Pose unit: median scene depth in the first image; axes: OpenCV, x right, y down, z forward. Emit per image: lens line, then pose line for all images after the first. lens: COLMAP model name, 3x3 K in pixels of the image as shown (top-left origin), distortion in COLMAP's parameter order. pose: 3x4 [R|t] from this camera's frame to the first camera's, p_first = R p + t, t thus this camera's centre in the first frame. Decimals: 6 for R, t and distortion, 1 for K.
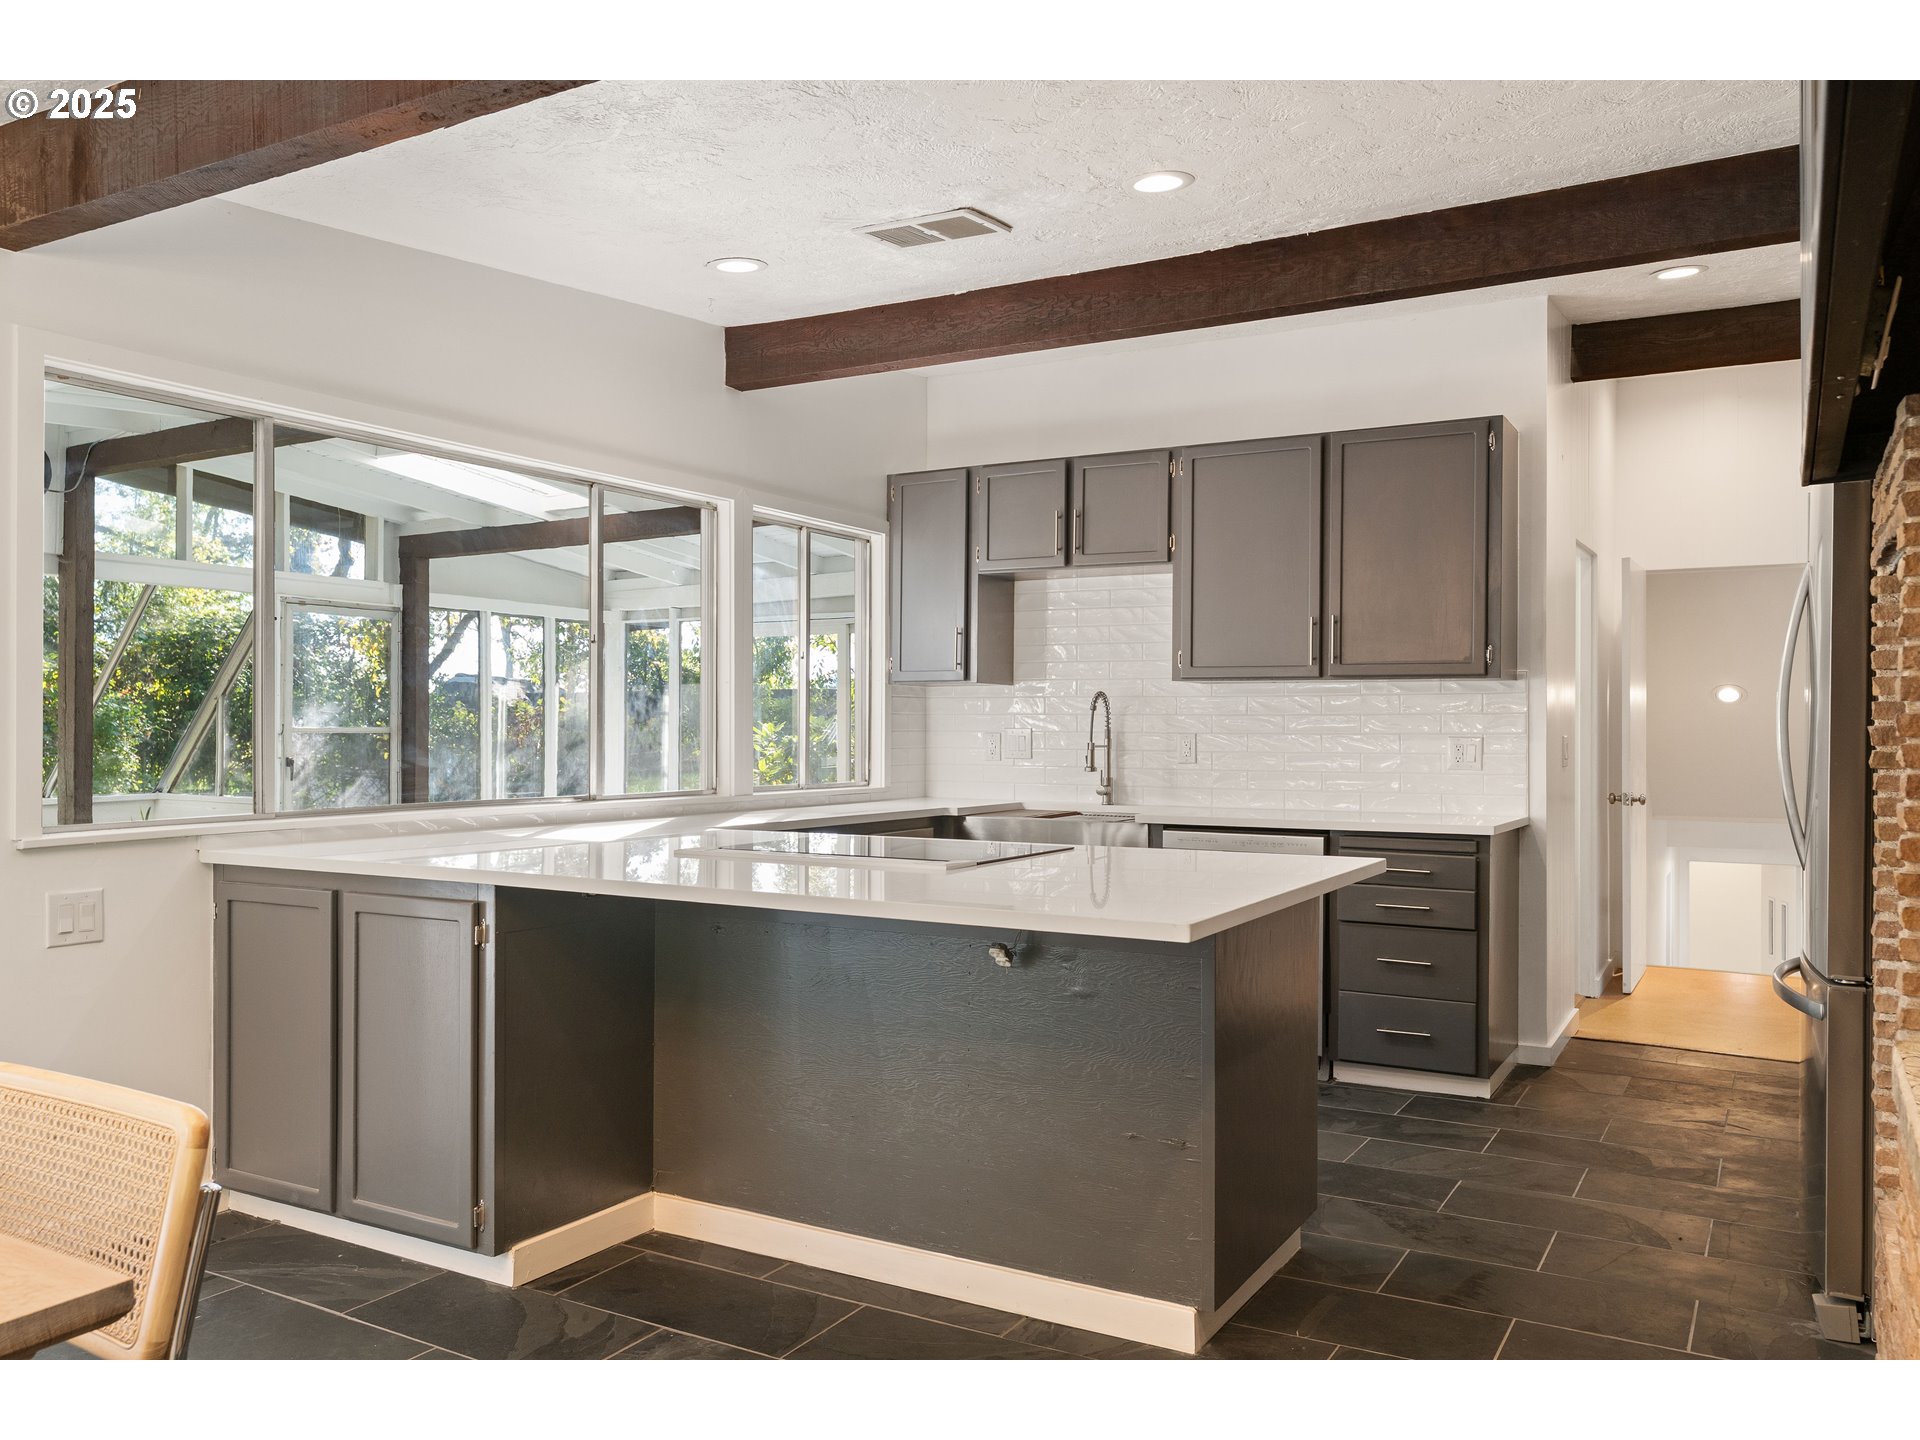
lens RADIAL K [[1460.3, 0, 976.4], [0, 1460.3, 711.3], [0, 0, 1]] dist [0.011800, -0.004996]
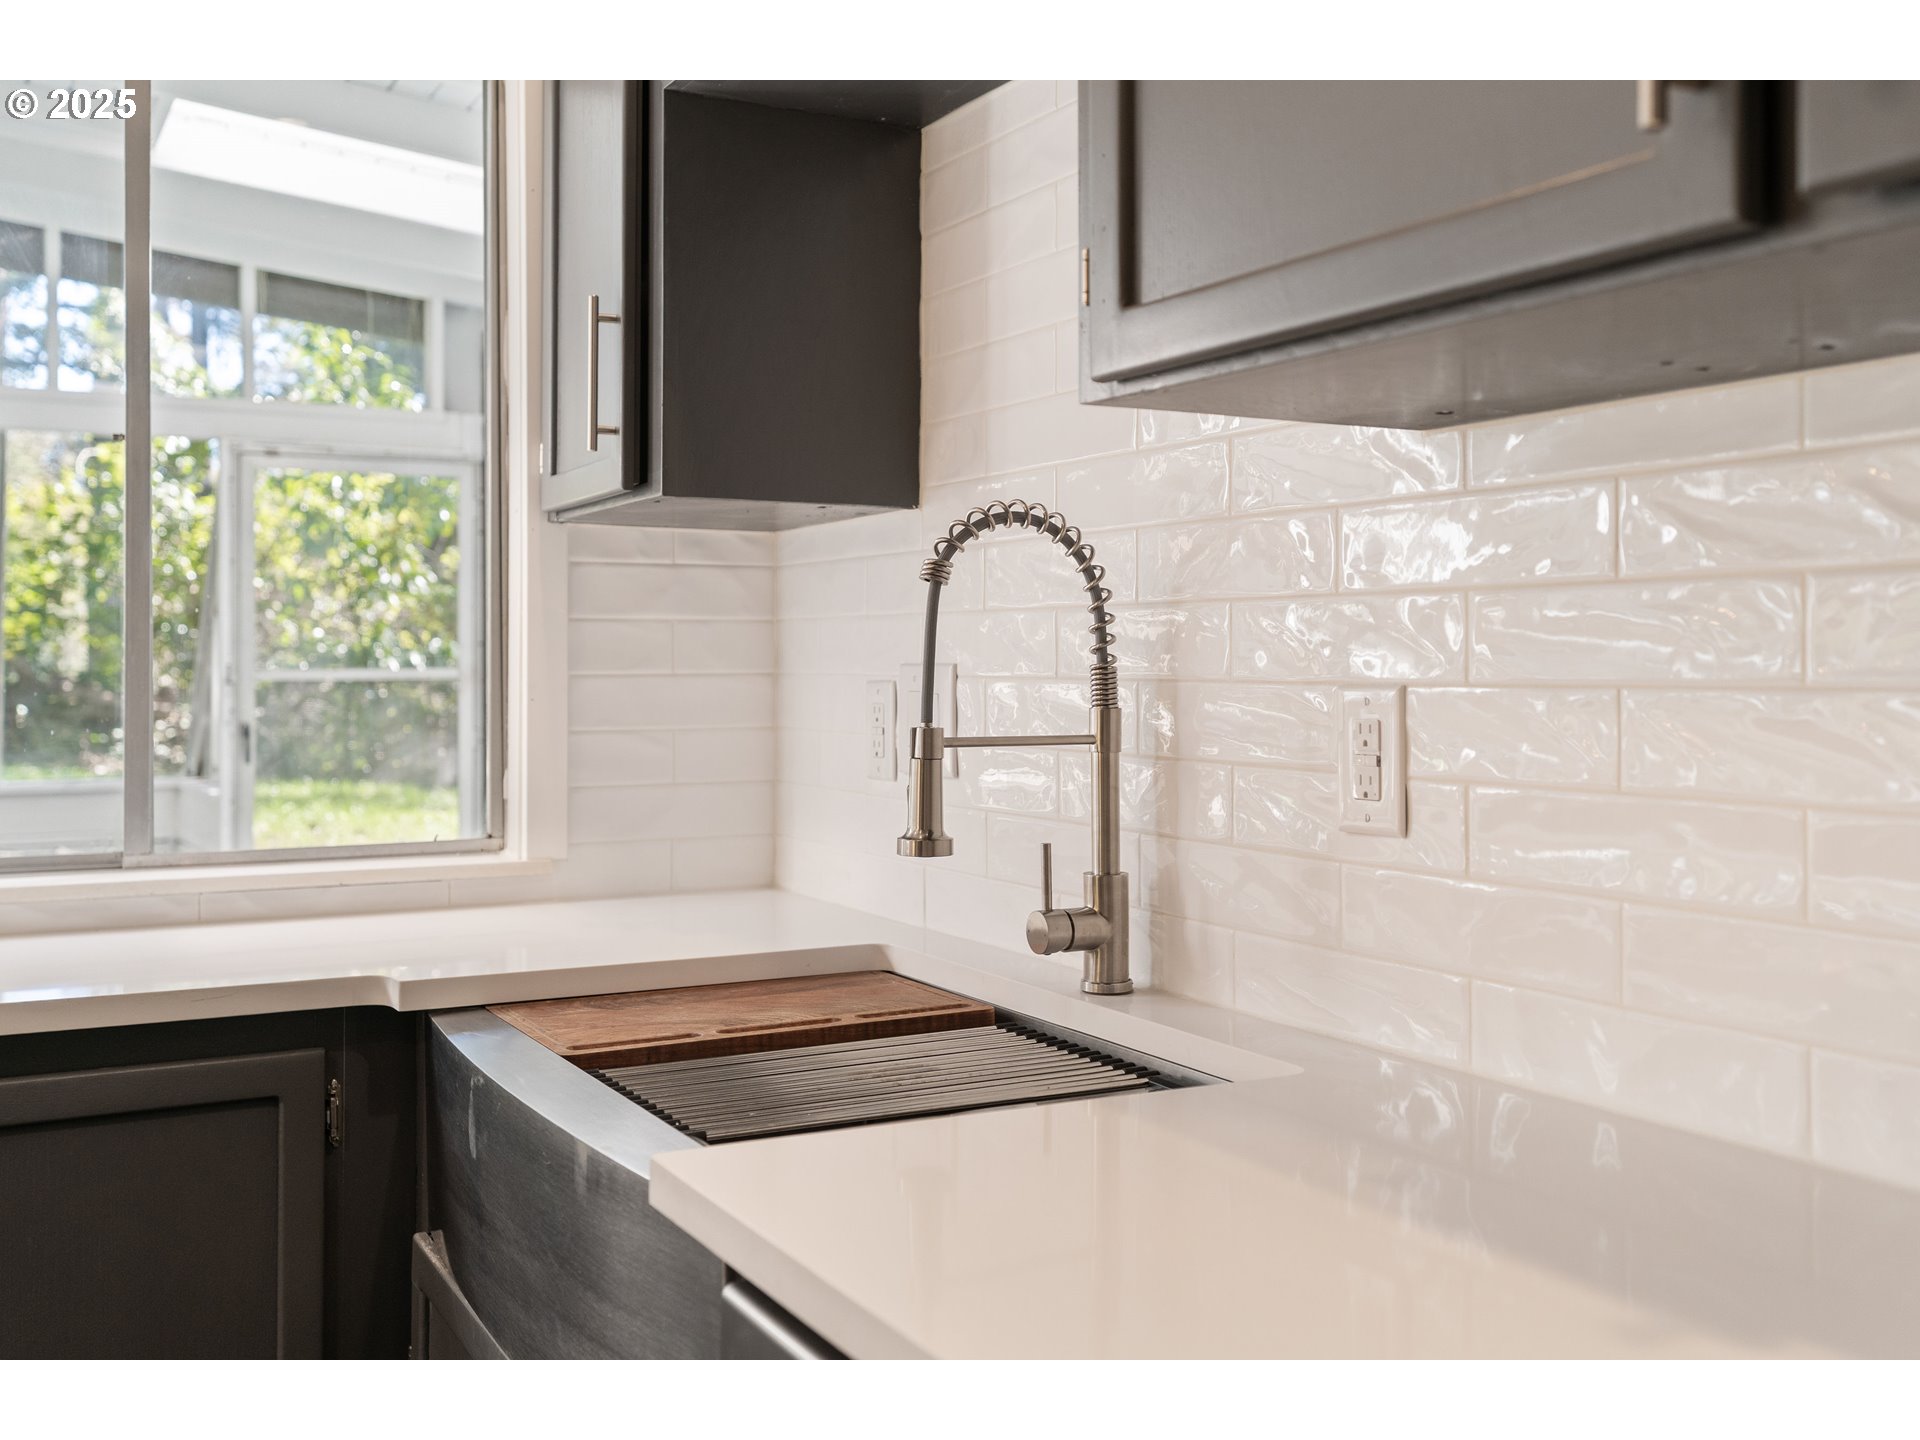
lens RADIAL K [[1866.3, 0, 963.4], [0, 1866.3, 665.4], [0, 0, 1]] dist [0.009983, 0.002391]
pose [[0.848820, -0.005999, -0.528648, 0.265631], [0.011826, 0.999901, 0.007641, 0.011359], [0.528550, -0.012737, 0.848807, 0.862195]]
